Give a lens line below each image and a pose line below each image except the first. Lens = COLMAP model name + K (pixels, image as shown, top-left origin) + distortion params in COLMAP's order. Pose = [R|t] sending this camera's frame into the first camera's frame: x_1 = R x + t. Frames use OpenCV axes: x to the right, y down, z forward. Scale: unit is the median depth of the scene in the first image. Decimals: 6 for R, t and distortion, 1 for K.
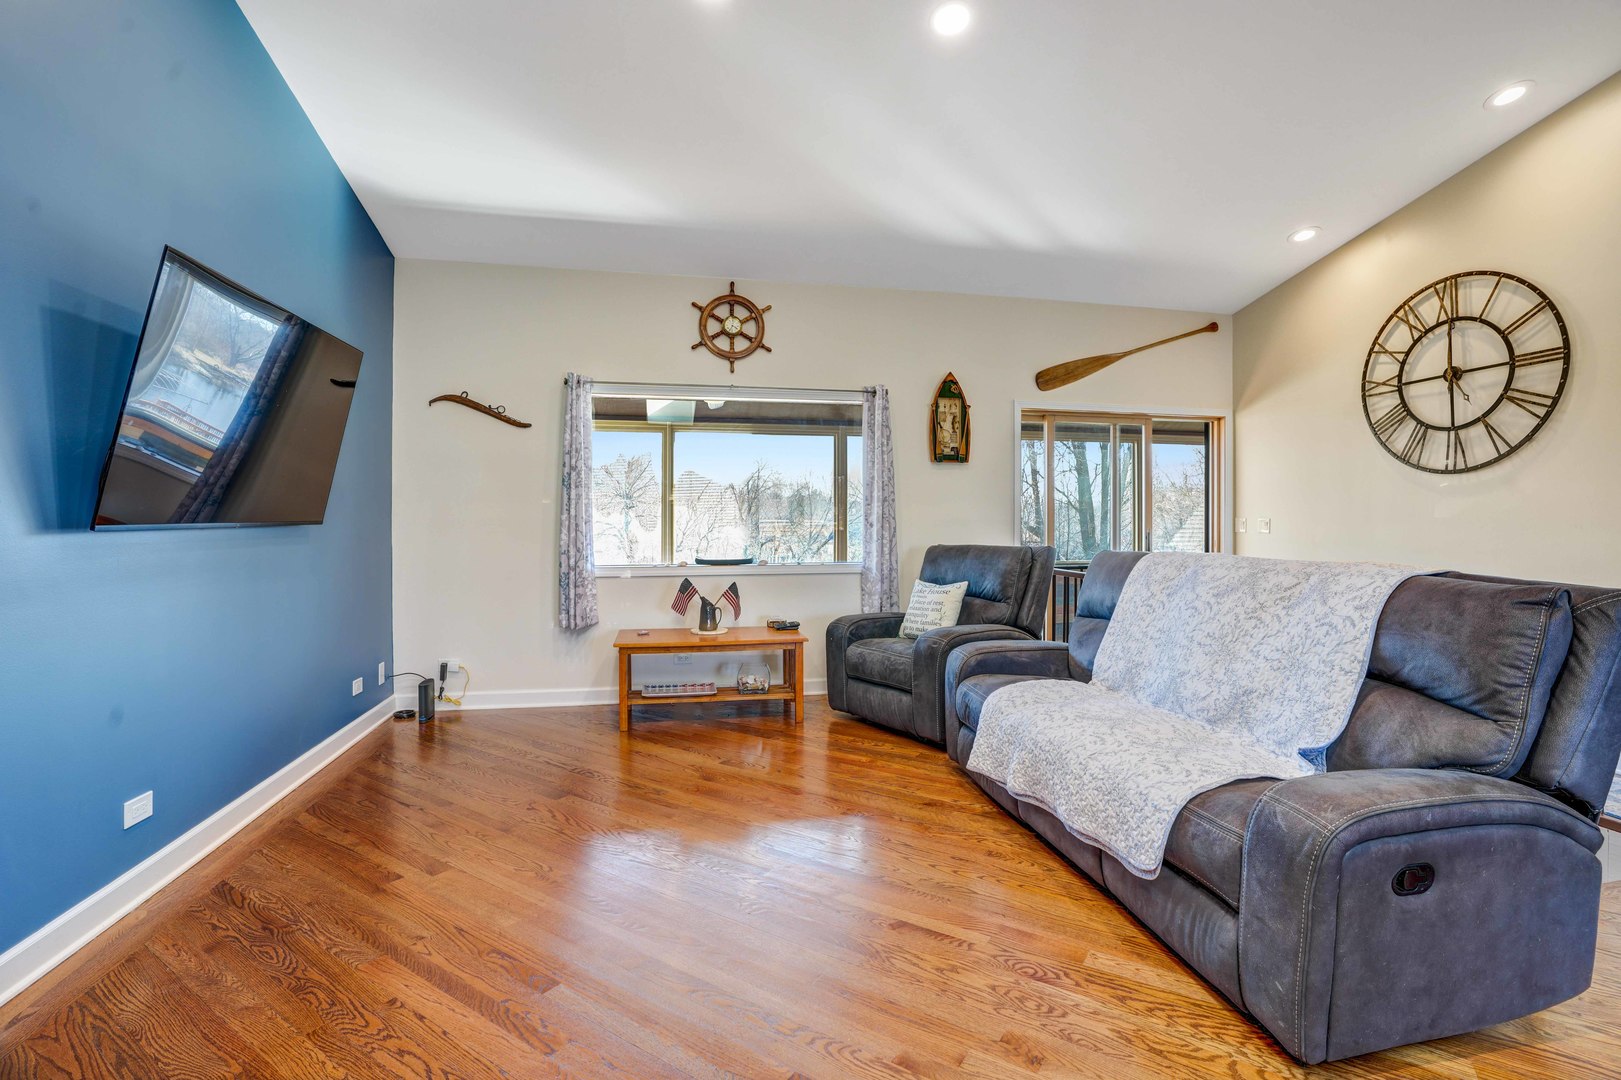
lens RADIAL K [[768.0, 0, 808.9], [0, 768.0, 535.2], [0, 0, 1]] dist [-0.027105, 0.000747]
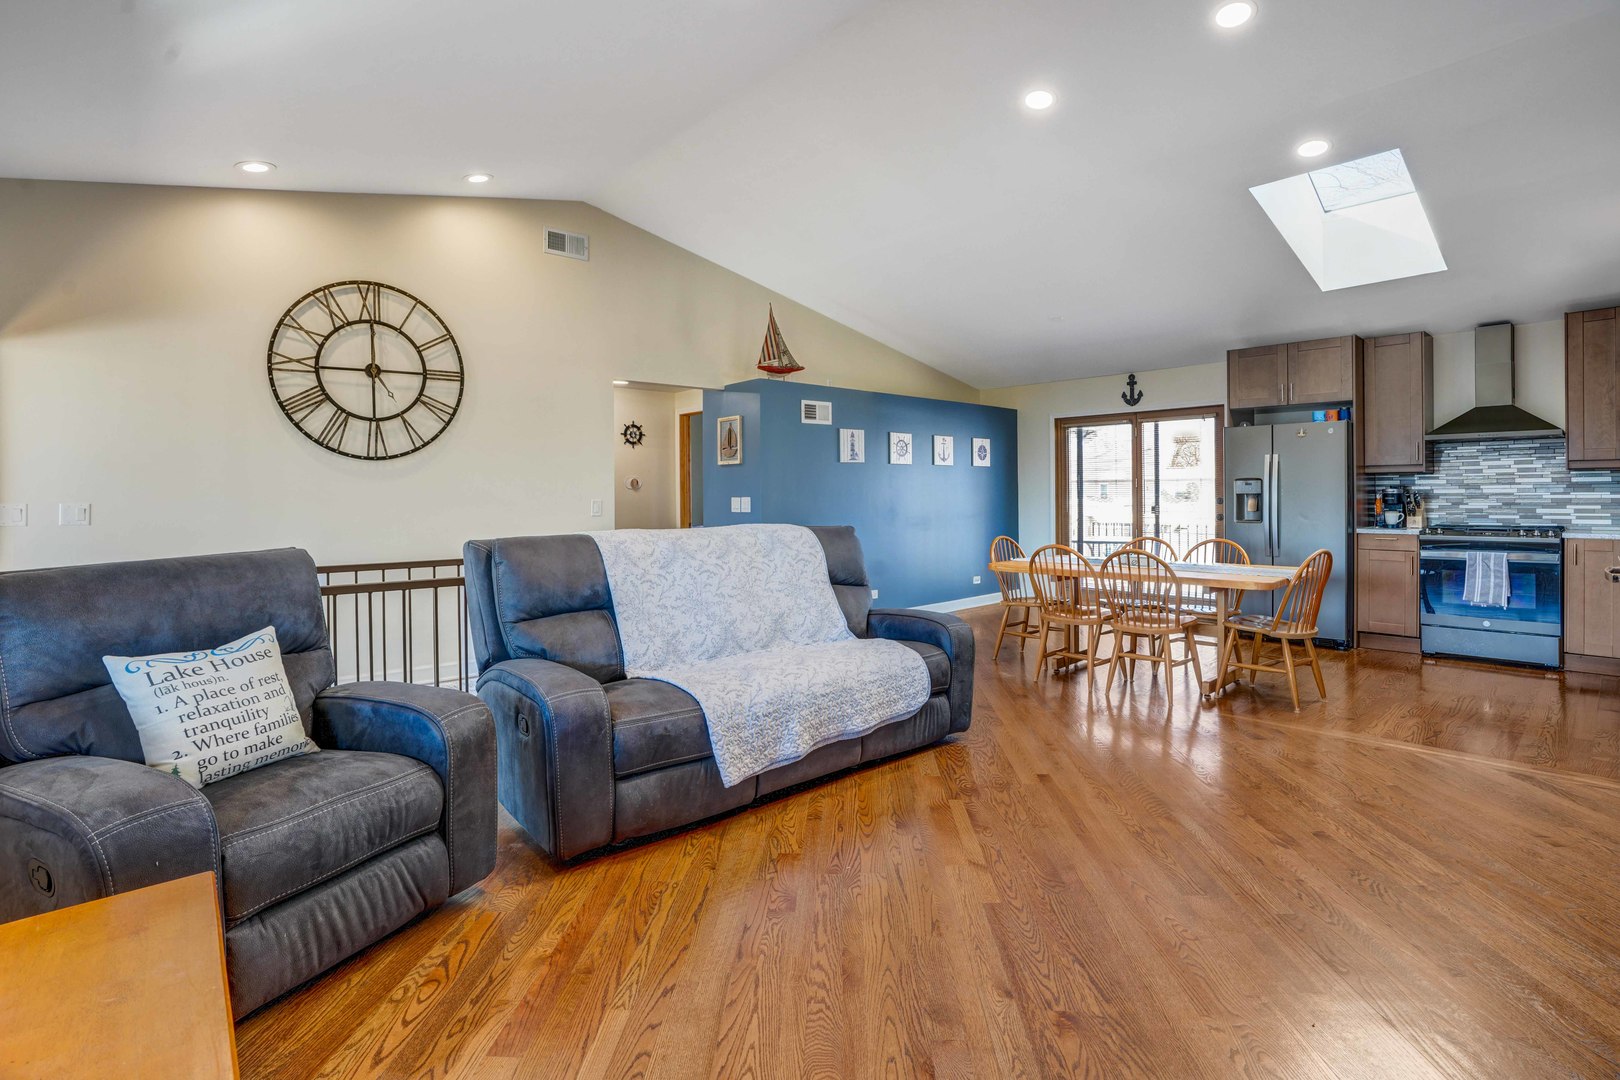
lens RADIAL K [[767.6, 0, 834.4], [0, 767.6, 487.5], [0, 0, 1]] dist [-0.027105, 0.000747]
pose [[-0.524074, 0.014873, 0.851543, -0.448506], [0.029525, 0.999564, 0.000713, -0.022679], [-0.851161, 0.025516, -0.524284, 1.012052]]
